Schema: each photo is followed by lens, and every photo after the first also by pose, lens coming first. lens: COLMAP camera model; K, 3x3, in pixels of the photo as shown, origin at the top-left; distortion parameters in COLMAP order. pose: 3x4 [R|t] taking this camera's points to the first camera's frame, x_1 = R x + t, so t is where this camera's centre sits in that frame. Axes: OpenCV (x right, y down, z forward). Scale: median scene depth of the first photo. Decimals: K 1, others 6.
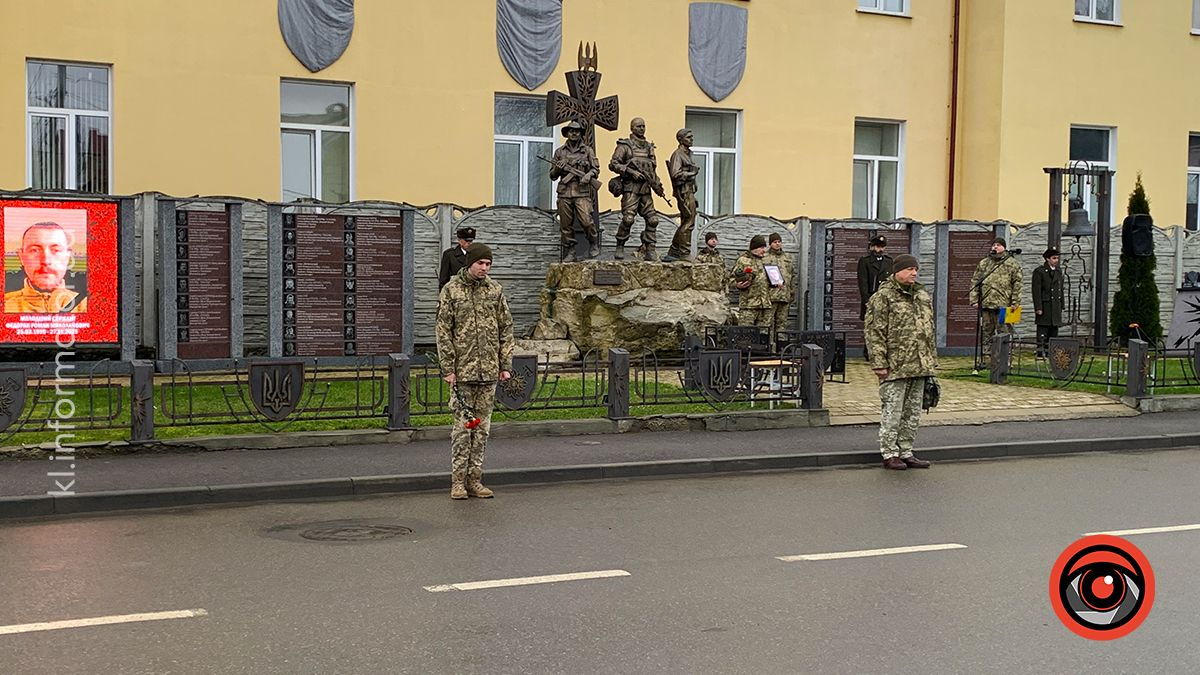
lens RADIAL K [[1488.2, 0, 562.7], [0, 1488.2, 340.9], [0, 0, 1]] dist [0.267080, -1.069721]
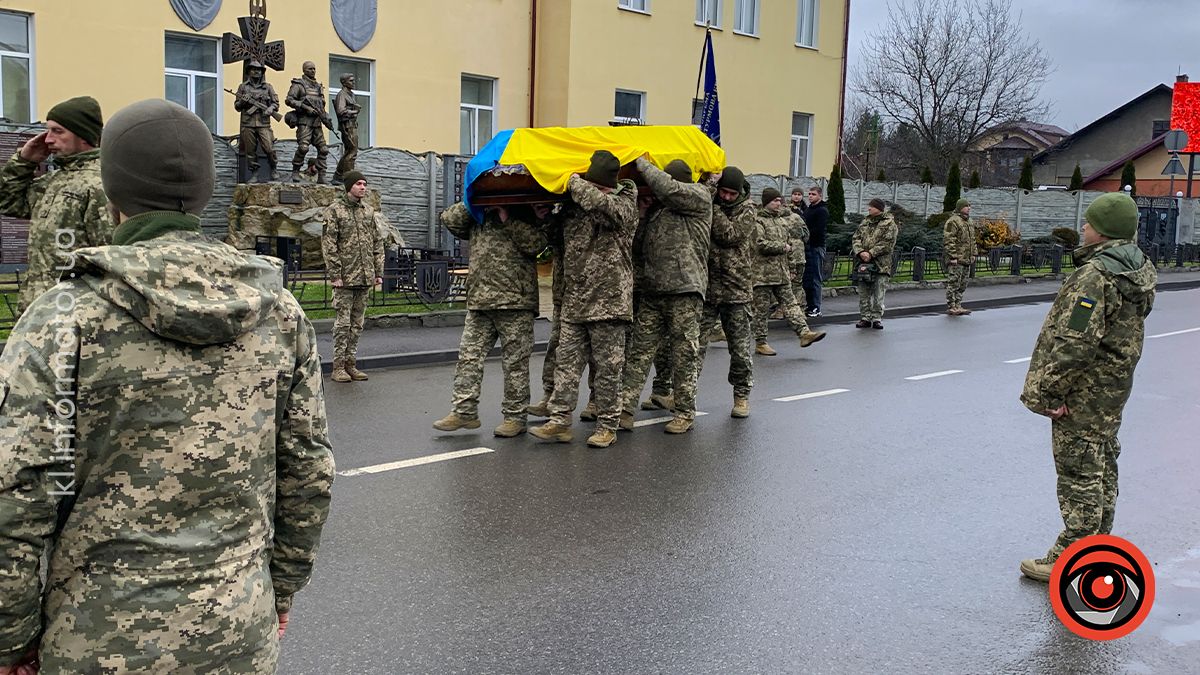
lens RADIAL K [[1167.6, 0, 591.2], [0, 1167.6, 352.3], [0, 0, 1]] dist [0.187434, -0.581872]
pose [[0.937545, -0.024243, 0.347019, -0.071098], [-0.006410, 0.996195, 0.086913, -0.002755], [-0.347806, -0.083709, 0.933822, 0.028781]]
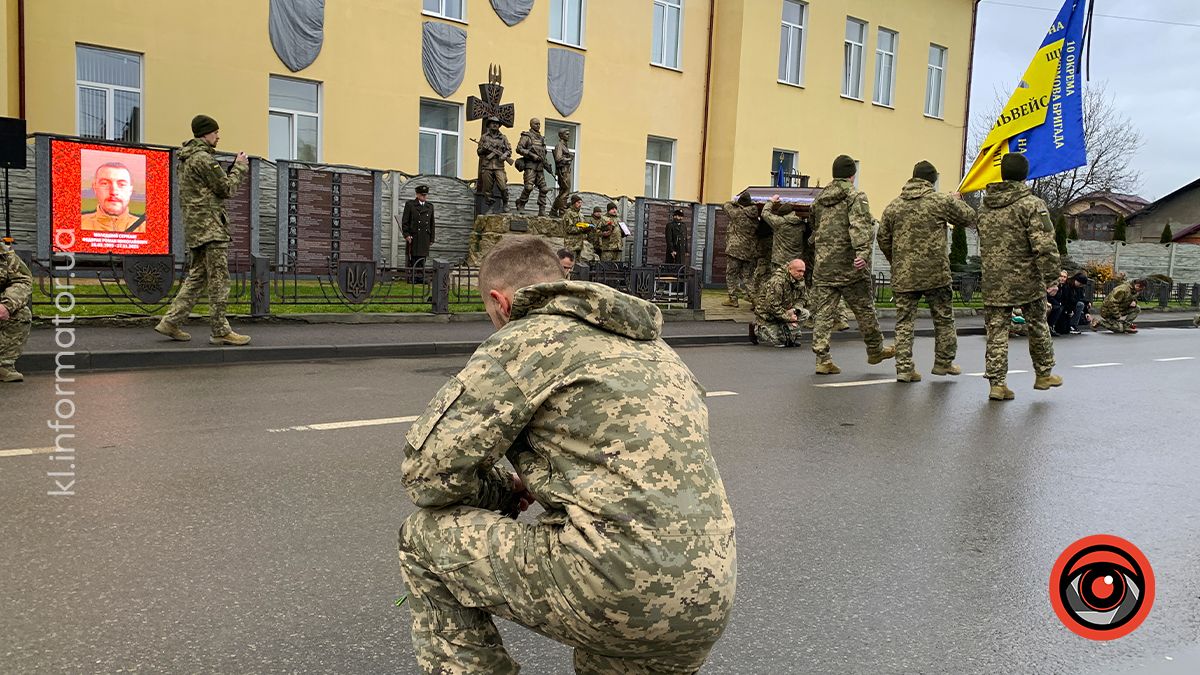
lens RADIAL K [[957.7, 0, 613.8], [0, 957.7, 354.0], [0, 0, 1]] dist [0.086275, -0.160077]
pose [[0.971700, 0.008702, 0.236059, -0.095844], [-0.023635, 0.997888, 0.060506, 0.022836], [-0.235034, -0.064373, 0.969853, 0.052103]]
